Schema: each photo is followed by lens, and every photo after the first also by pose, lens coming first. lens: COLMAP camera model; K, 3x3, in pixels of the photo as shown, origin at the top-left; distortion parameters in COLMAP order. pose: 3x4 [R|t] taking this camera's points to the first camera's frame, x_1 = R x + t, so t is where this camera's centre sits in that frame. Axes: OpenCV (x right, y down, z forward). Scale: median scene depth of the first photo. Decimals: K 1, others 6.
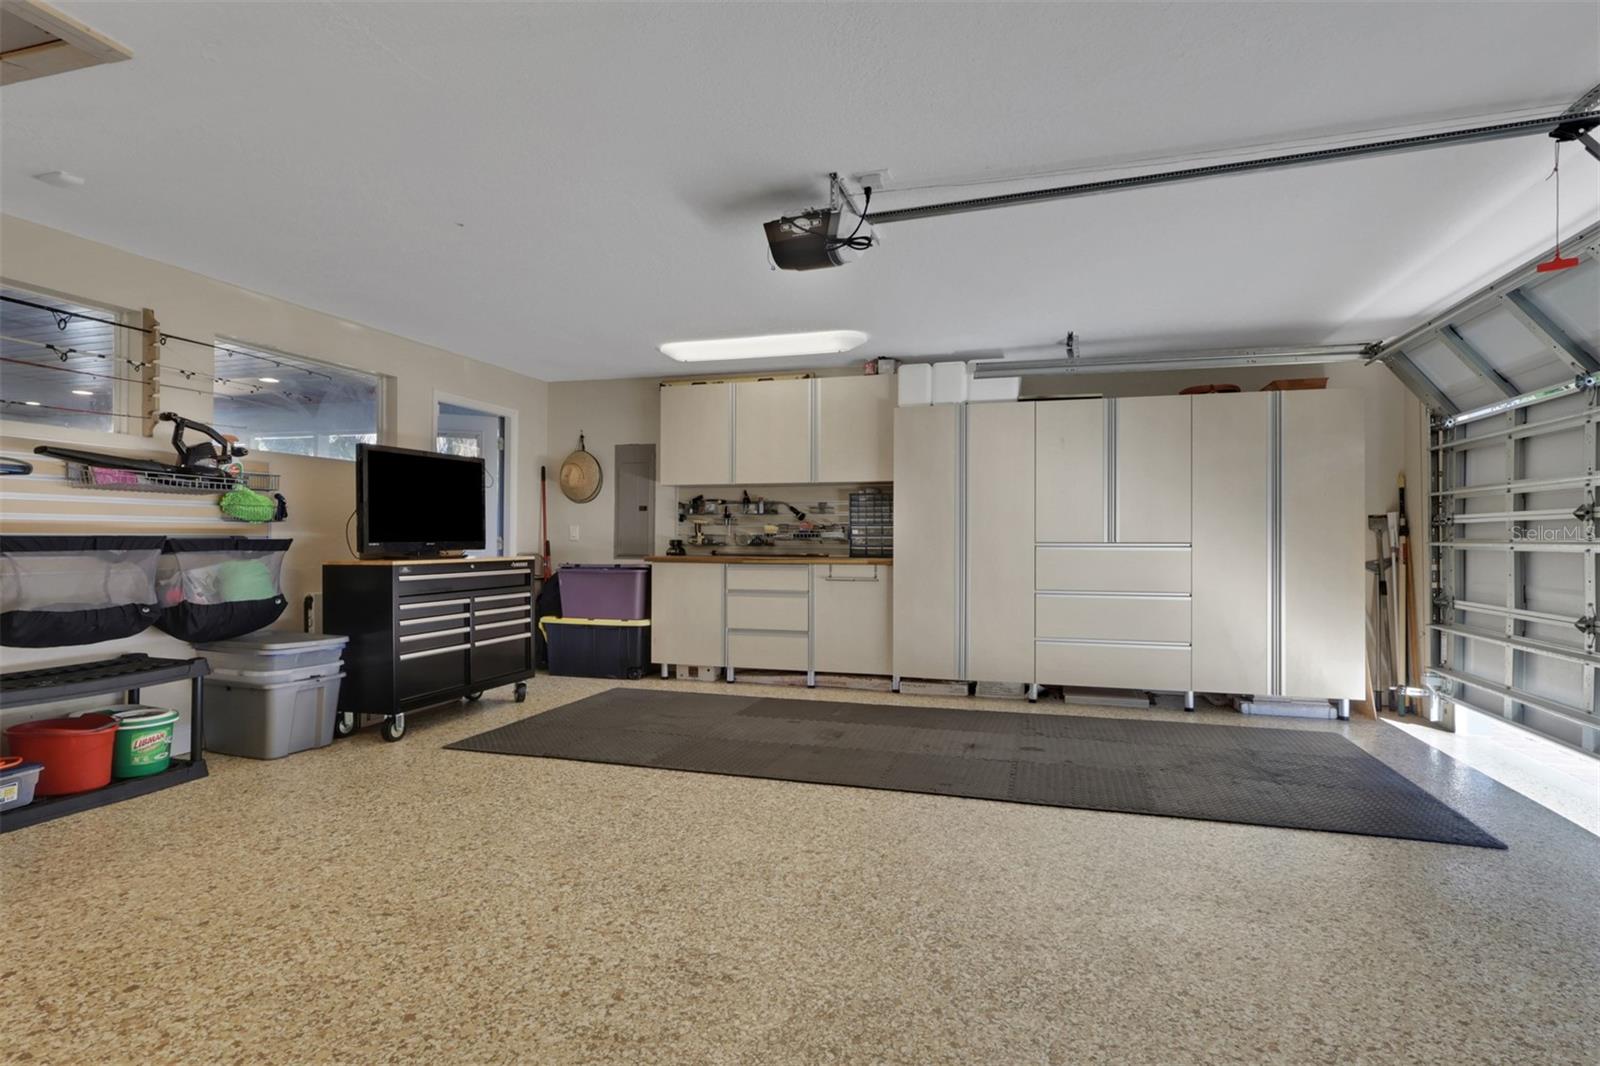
lens RADIAL K [[805.5, 0, 800.9], [0, 805.5, 539.2], [0, 0, 1]] dist [-0.002549, 0.000677]
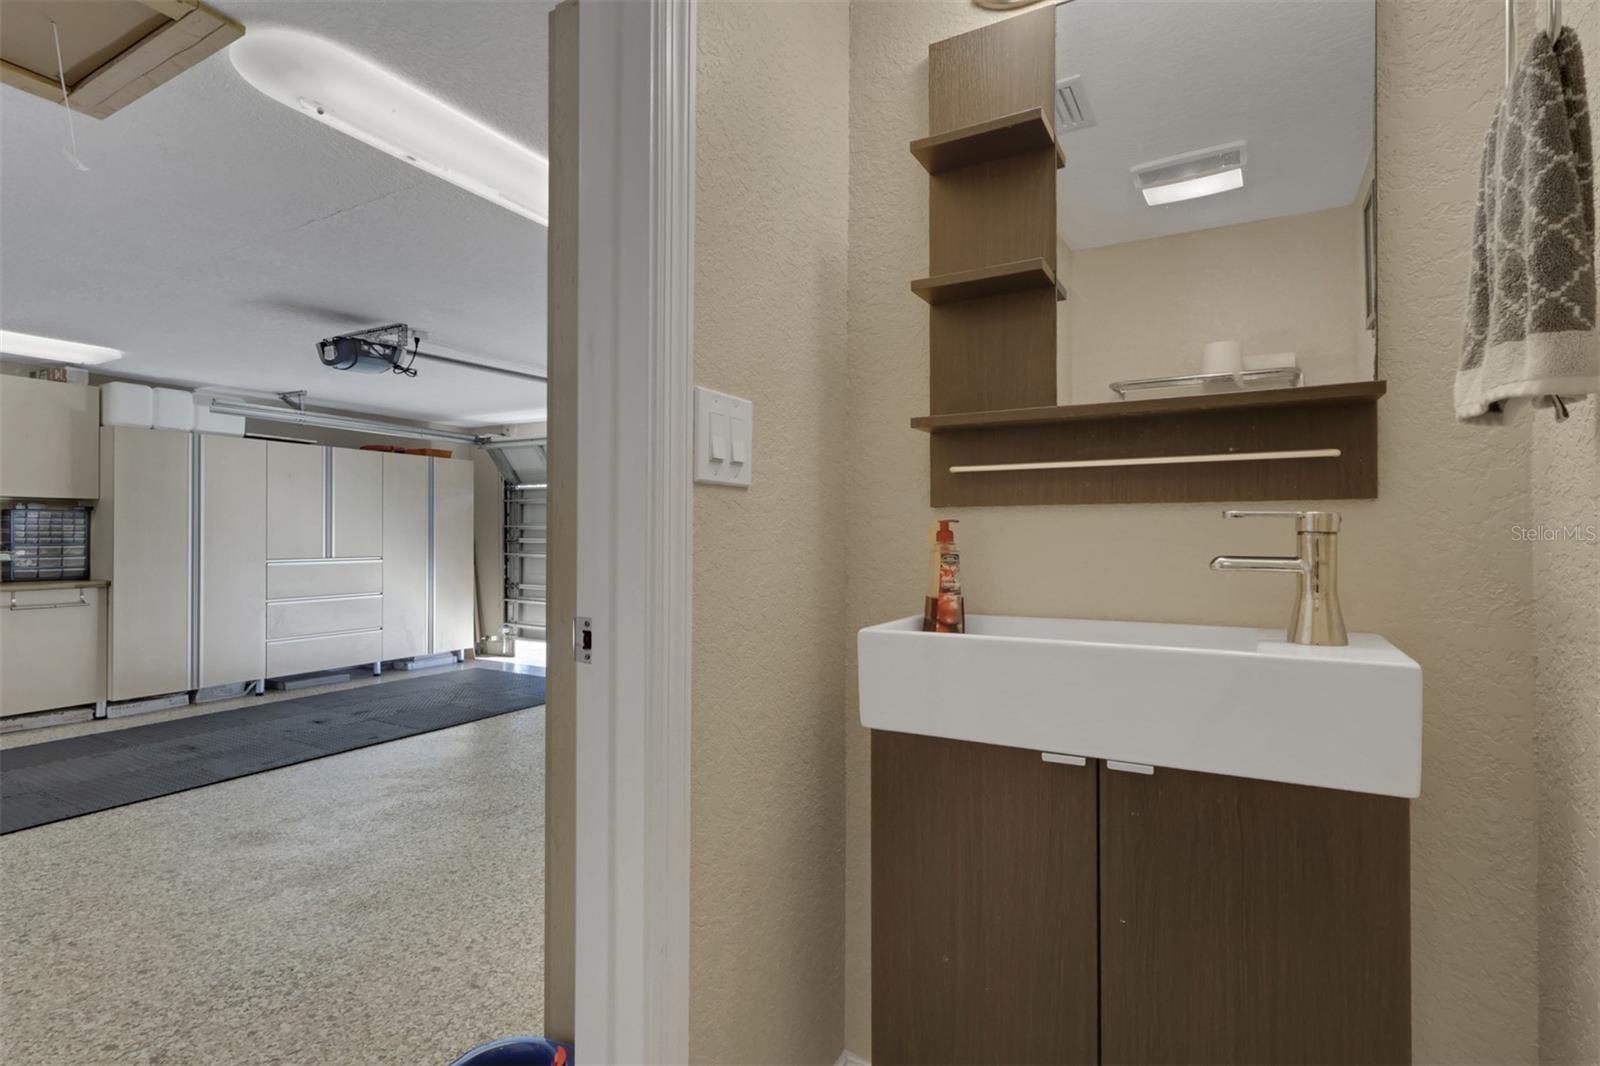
lens RADIAL K [[805.5, 0, 795.5], [0, 805.5, 531.1], [0, 0, 1]] dist [-0.002549, 0.000677]
pose [[0.217399, -0.000915, 0.976082, -0.749952], [-0.001853, 0.999997, 0.001351, -0.043851], [-0.976081, -0.002103, 0.217397, -0.020205]]
